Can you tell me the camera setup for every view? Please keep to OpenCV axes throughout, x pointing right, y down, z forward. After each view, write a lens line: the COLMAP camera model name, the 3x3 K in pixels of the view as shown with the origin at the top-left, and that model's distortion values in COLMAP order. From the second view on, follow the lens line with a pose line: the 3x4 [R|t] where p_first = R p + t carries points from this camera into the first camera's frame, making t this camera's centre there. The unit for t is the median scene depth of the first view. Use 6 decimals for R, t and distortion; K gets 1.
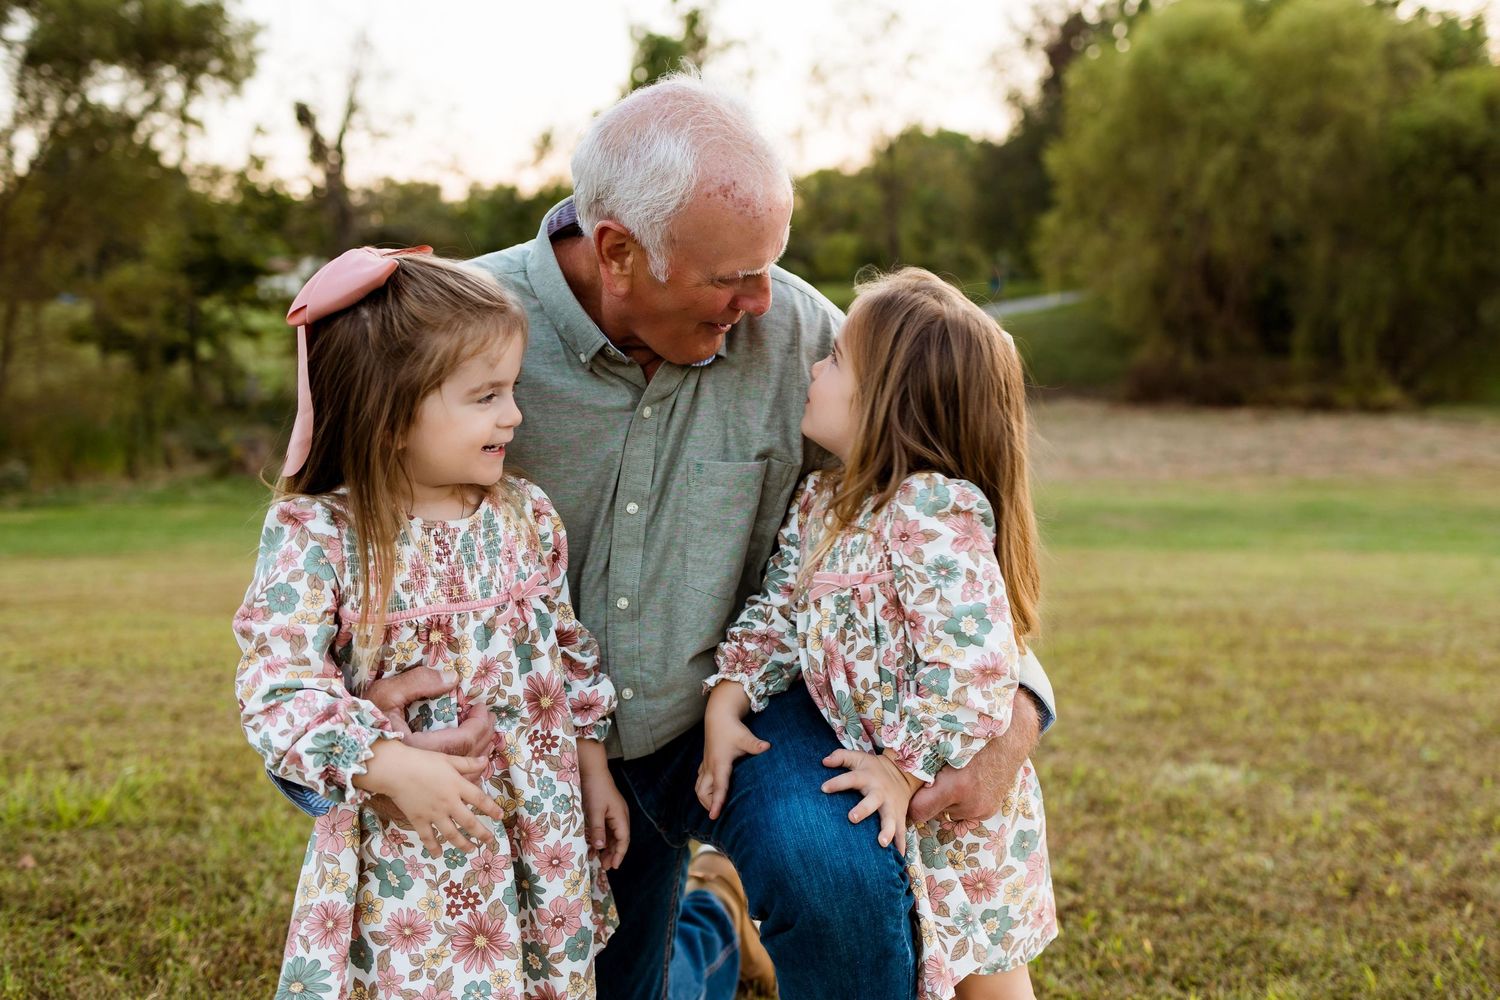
lens RADIAL K [[1589.1, 0, 738.5], [0, 1589.1, 470.2], [0, 0, 1]] dist [0.007171, 0.013341]
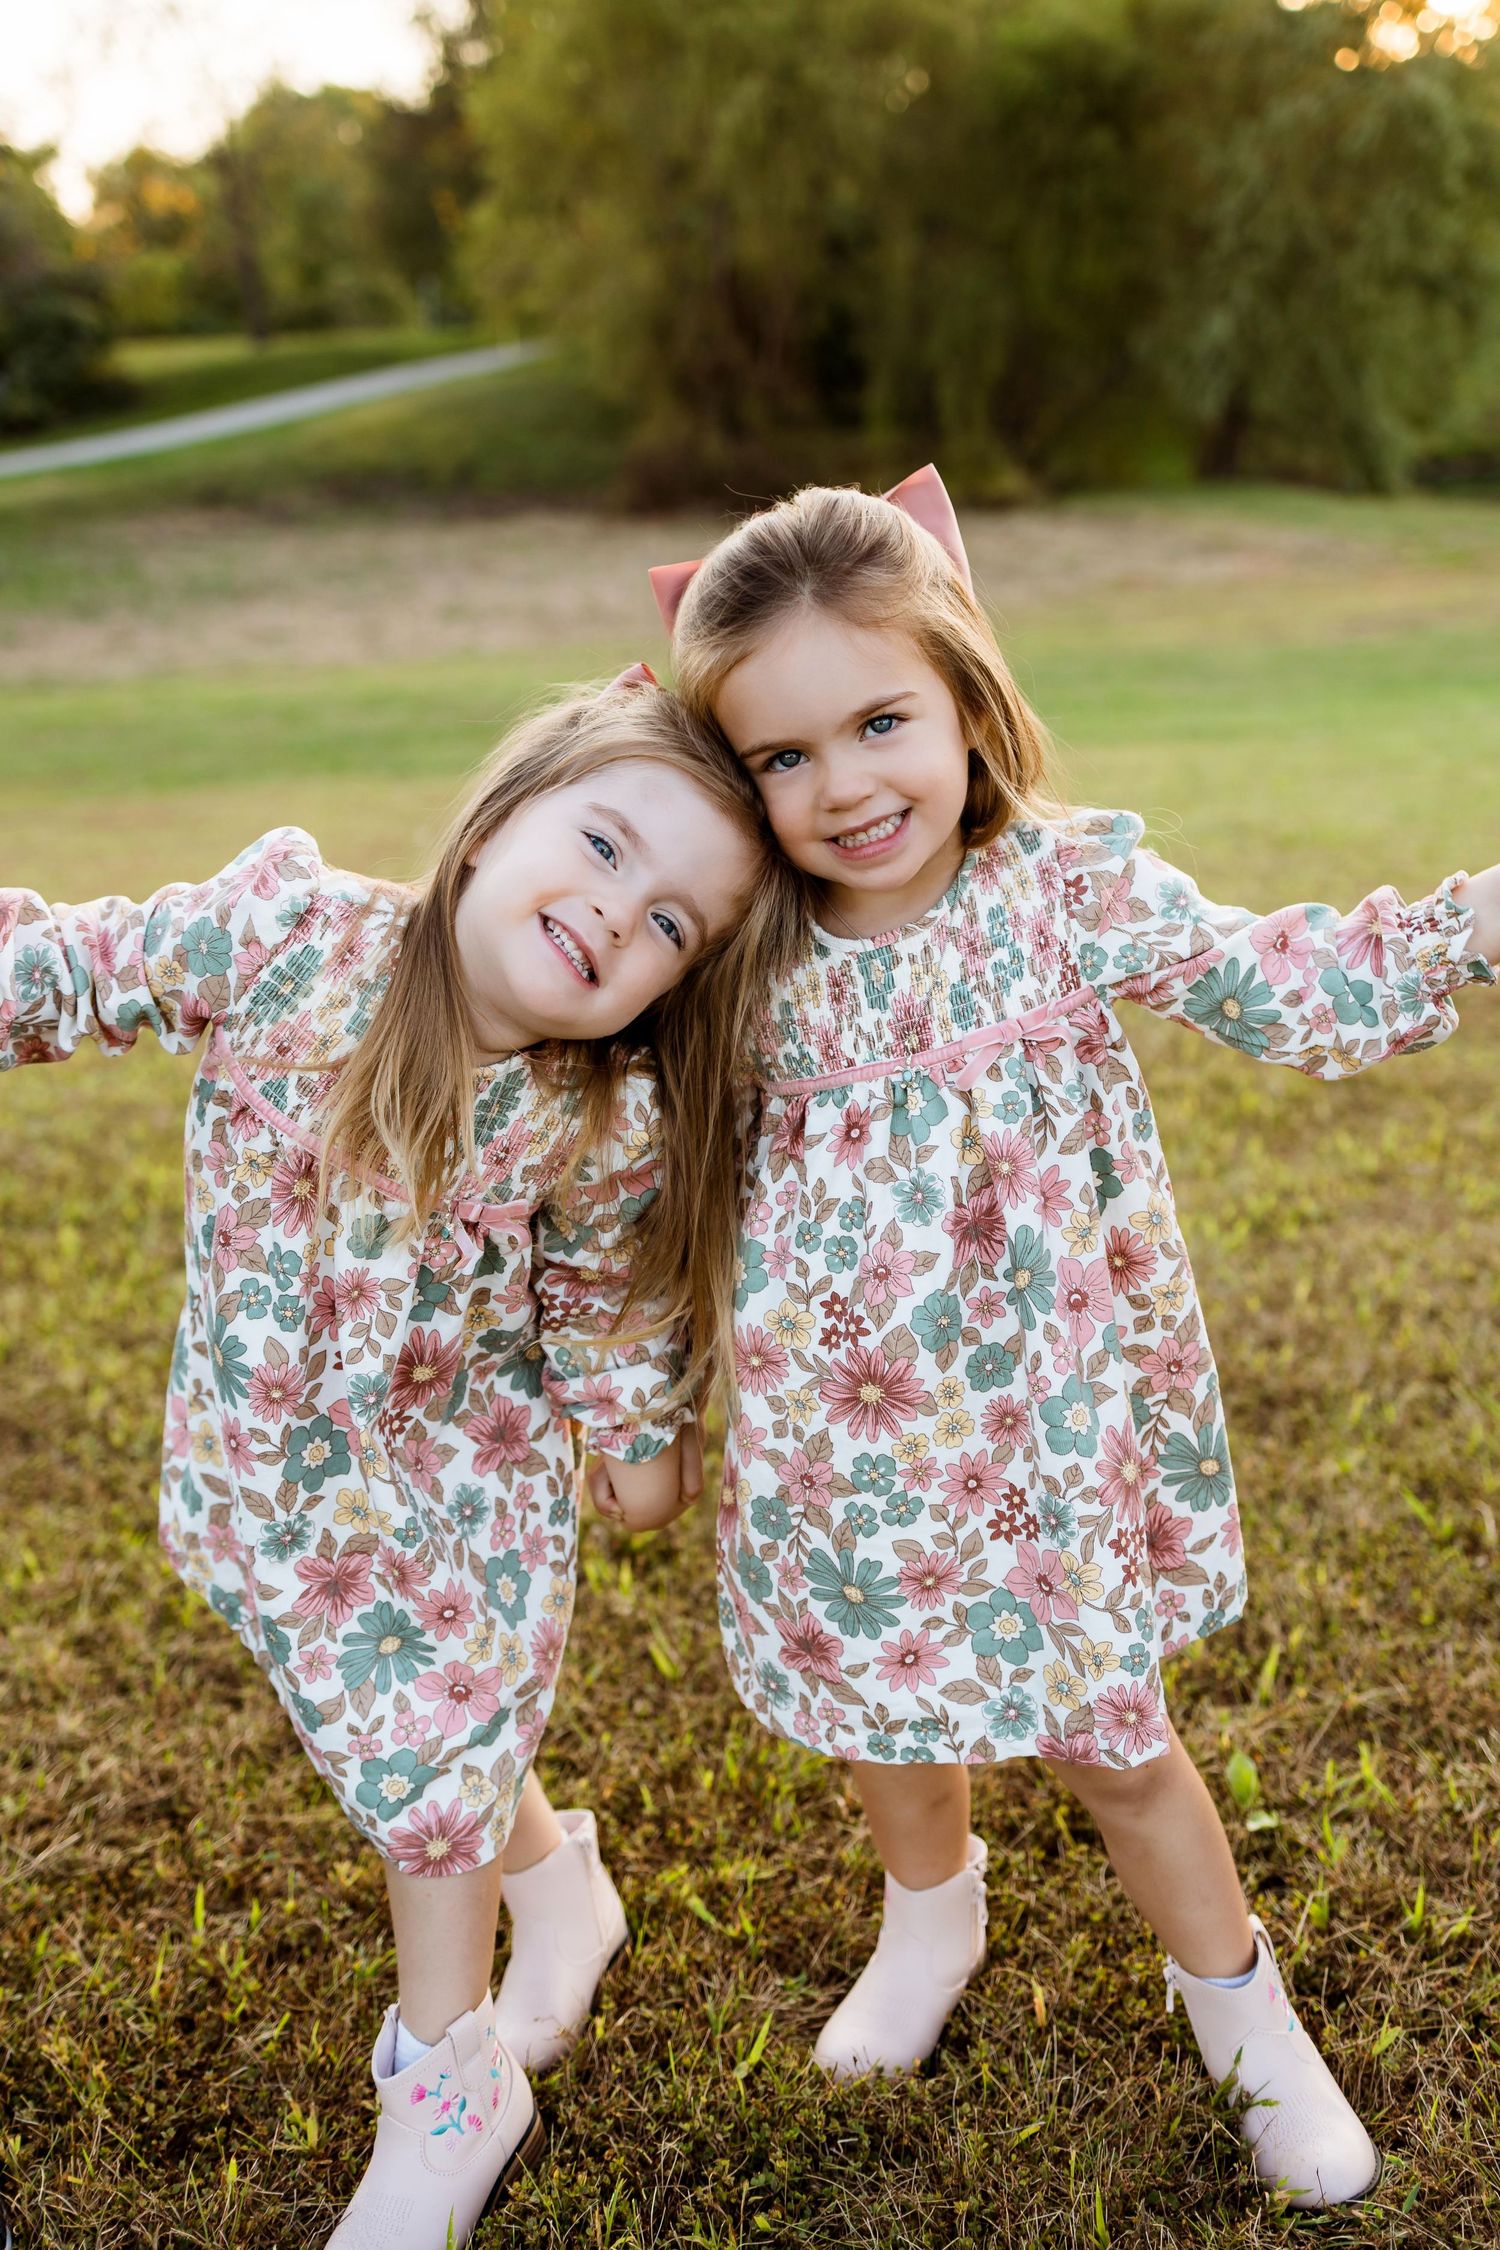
lens RADIAL K [[2348.6, 0, 736.0], [0, 2348.6, 1120.8], [0, 0, 1]] dist [0.001023, 0.013365]
pose [[0.960786, -0.115101, 0.252273, 0.023076], [0.061722, 0.975727, 0.210112, -0.000826], [-0.270334, -0.186302, 0.944569, 0.058839]]
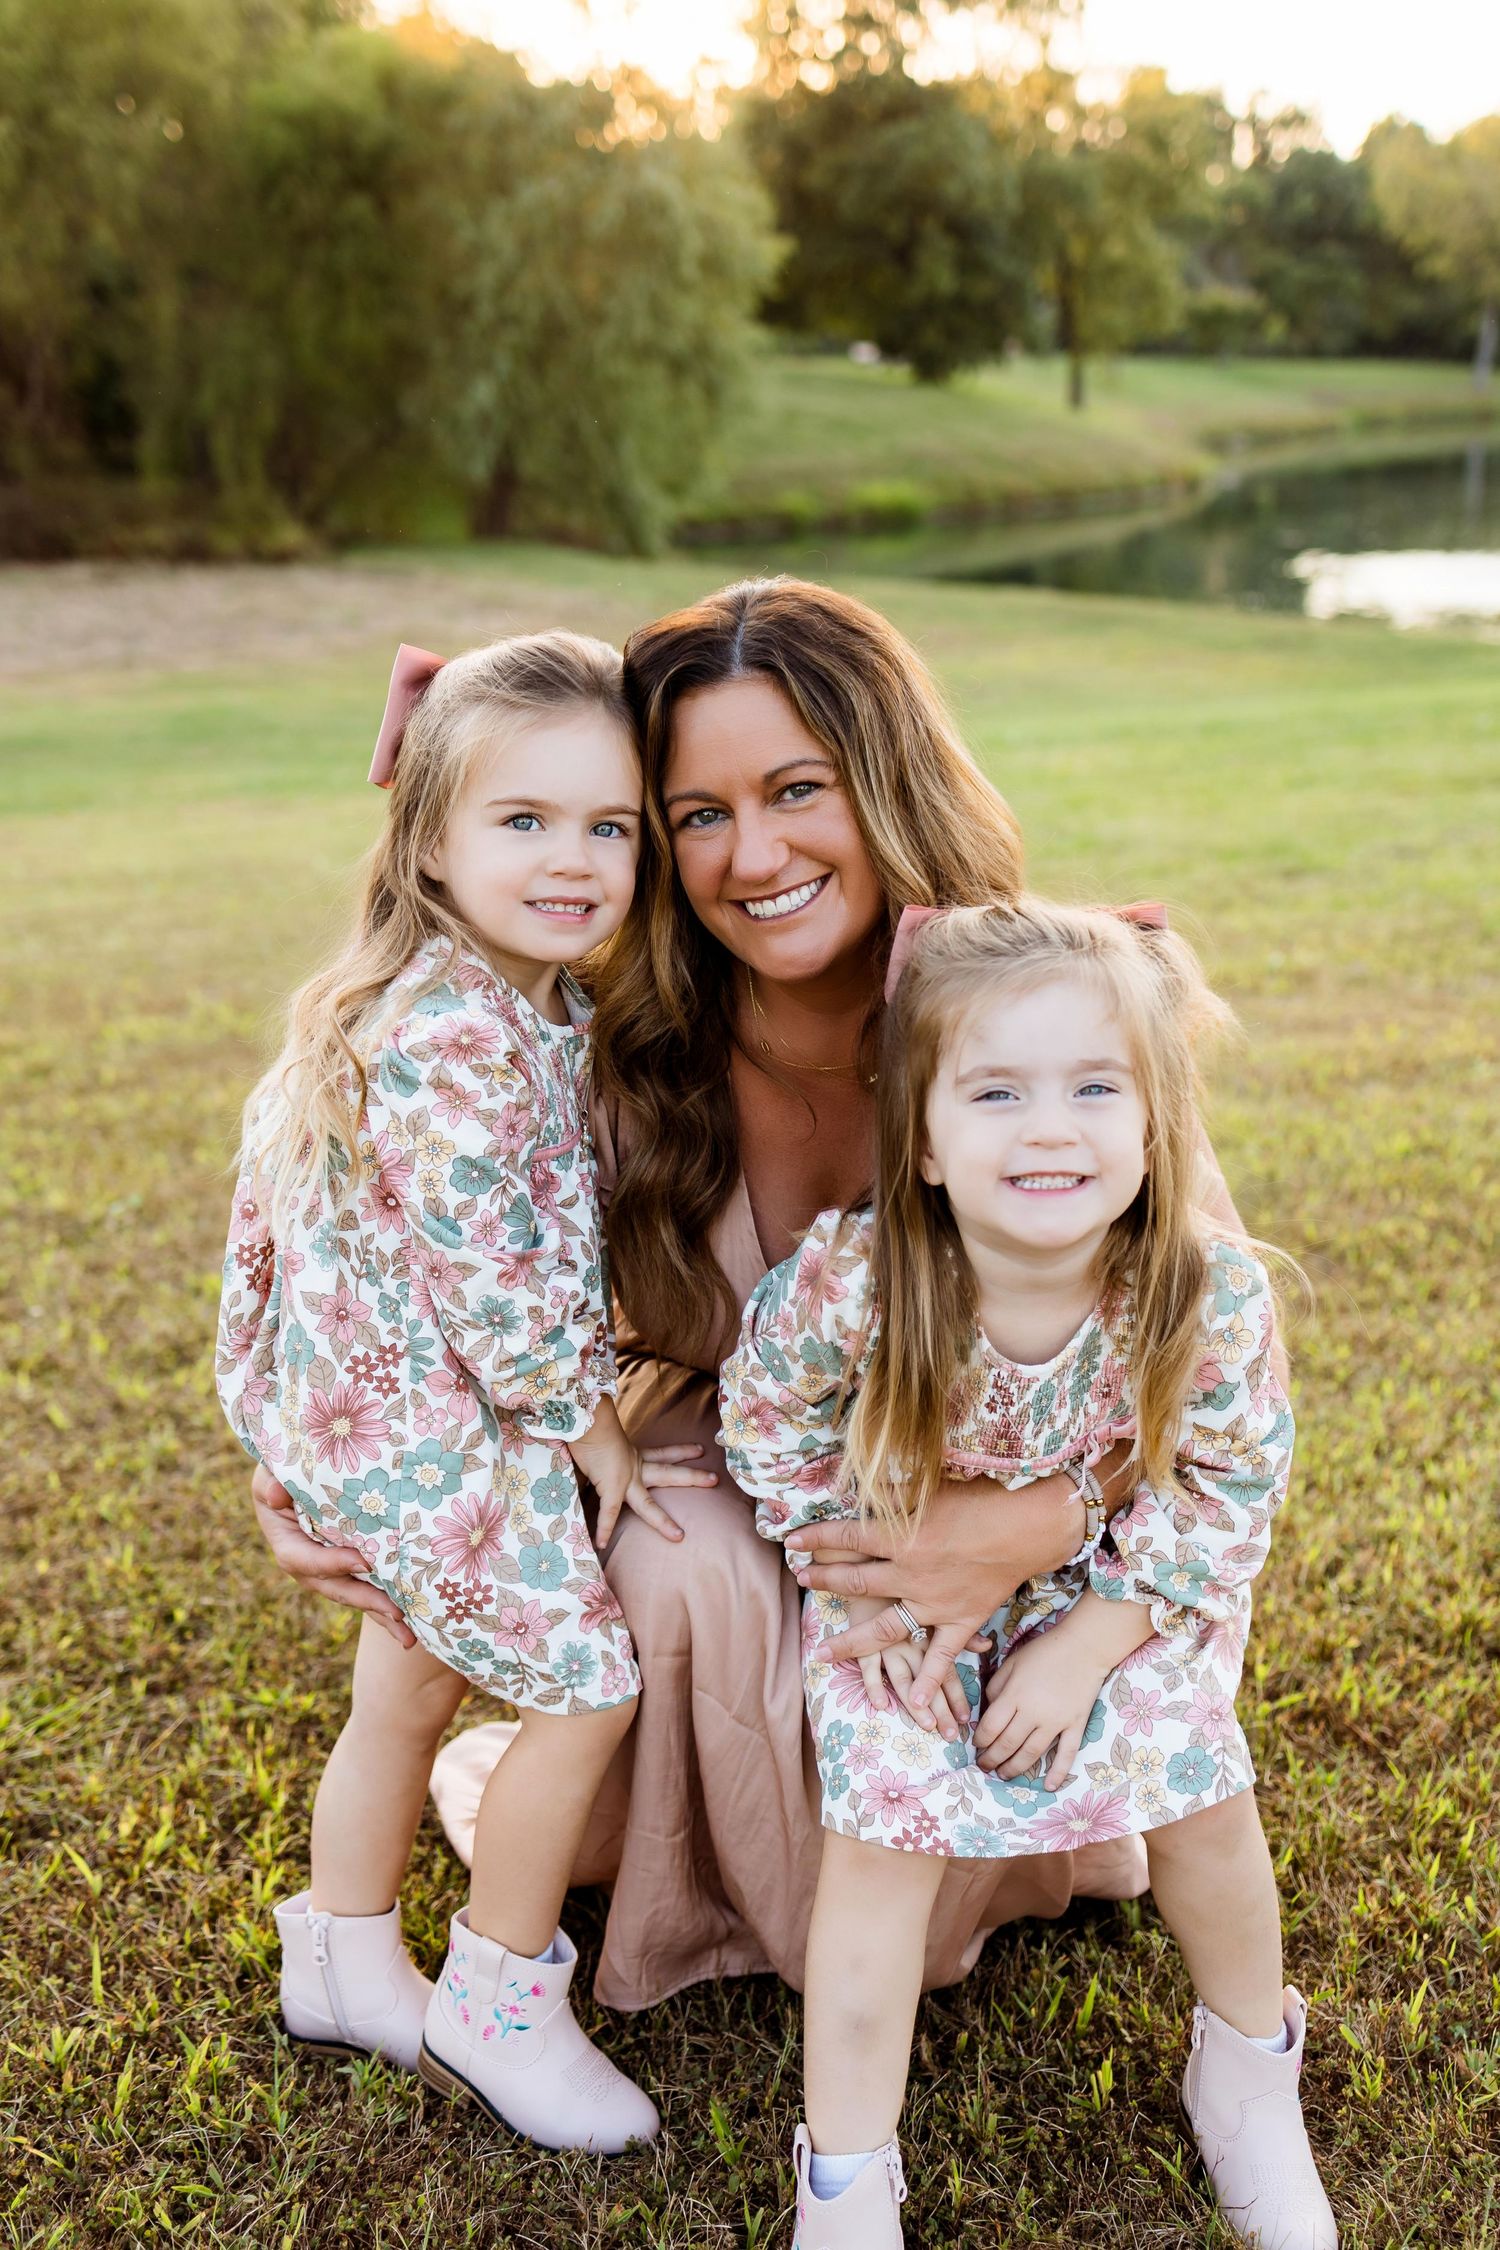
lens RADIAL K [[2322.0, 0, 774.7], [0, 2322.0, 1116.5], [0, 0, 1]] dist [0.036415, -0.013656]
pose [[0.832215, -0.158271, 0.531383, 0.016367], [0.052557, 0.976595, 0.208566, -0.002113], [-0.551956, -0.145644, 0.821056, 0.039621]]
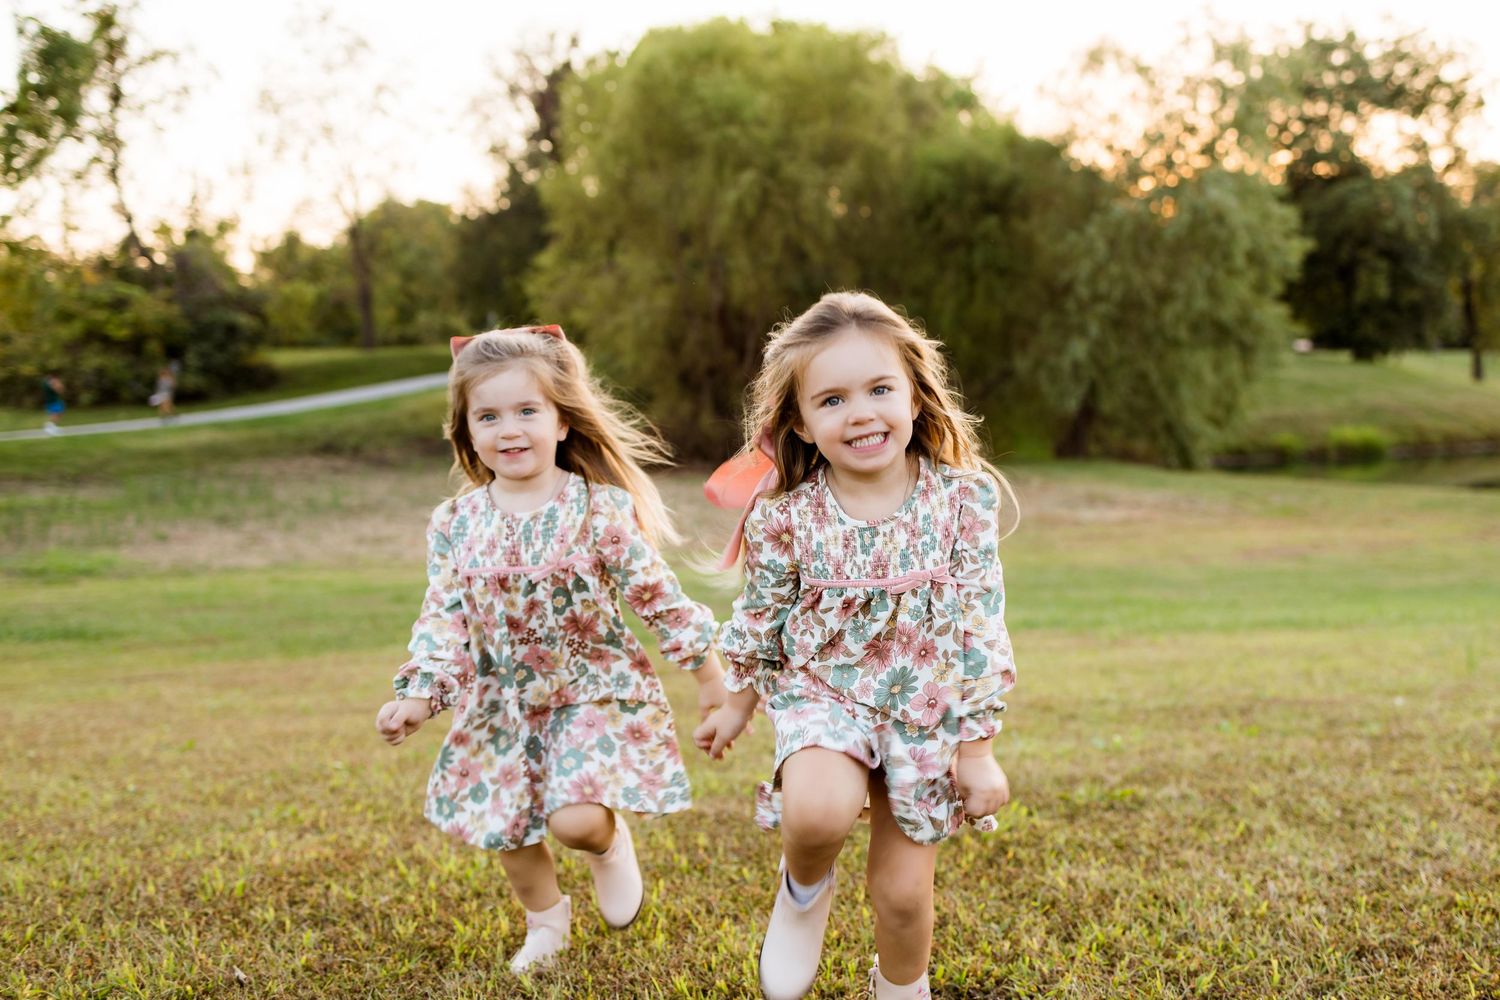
lens RADIAL K [[1644.9, 0, 806.4], [0, 1644.9, 468.1], [0, 0, 1]] dist [0.032506, -0.003021]
pose [[0.938368, -0.012080, 0.345426, 0.021469], [0.031363, 0.998242, -0.050291, 0.005120], [-0.344211, 0.058025, 0.937098, 0.138217]]
